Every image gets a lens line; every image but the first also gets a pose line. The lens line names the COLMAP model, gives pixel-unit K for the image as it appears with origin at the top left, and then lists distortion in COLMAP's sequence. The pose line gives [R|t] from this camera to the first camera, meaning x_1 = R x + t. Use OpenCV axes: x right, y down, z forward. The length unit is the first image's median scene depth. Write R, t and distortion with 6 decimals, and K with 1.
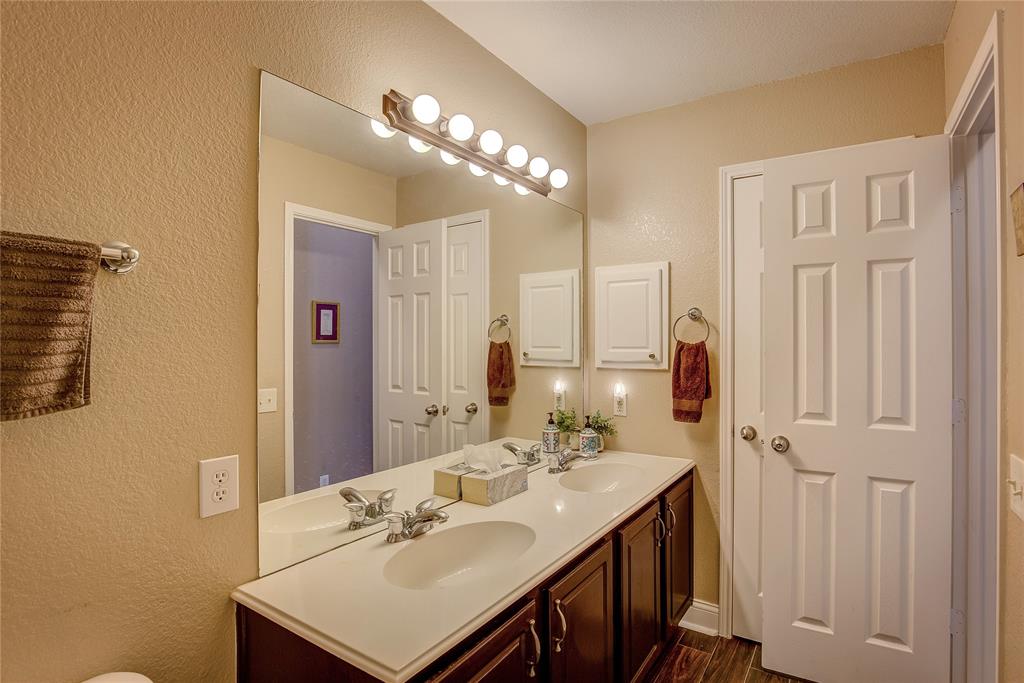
lens RADIAL K [[510.2, 0, 512.3], [0, 510.2, 341.4], [0, 0, 1]] dist [0.000273, 0.000334]
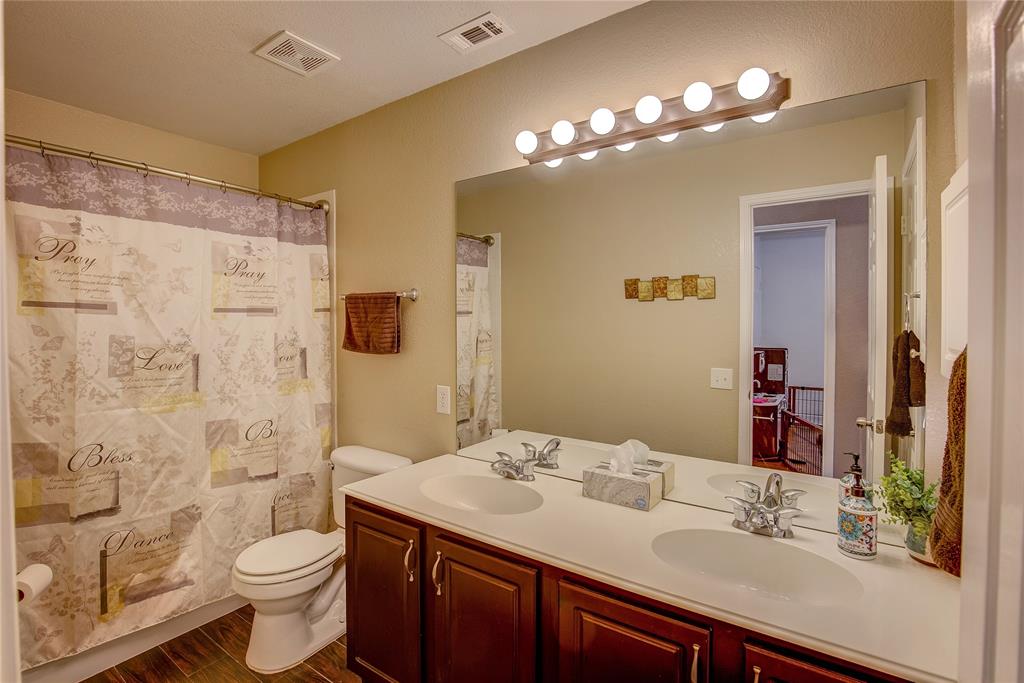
lens RADIAL K [[473.2, 0, 508.4], [0, 473.2, 338.8], [0, 0, 1]] dist [-0.030926, 0.000153]
pose [[-0.028873, 0.027410, -0.999207, 0.891574], [-0.002086, 0.999620, 0.027481, -0.008664], [0.999581, 0.002878, -0.028804, 0.904344]]
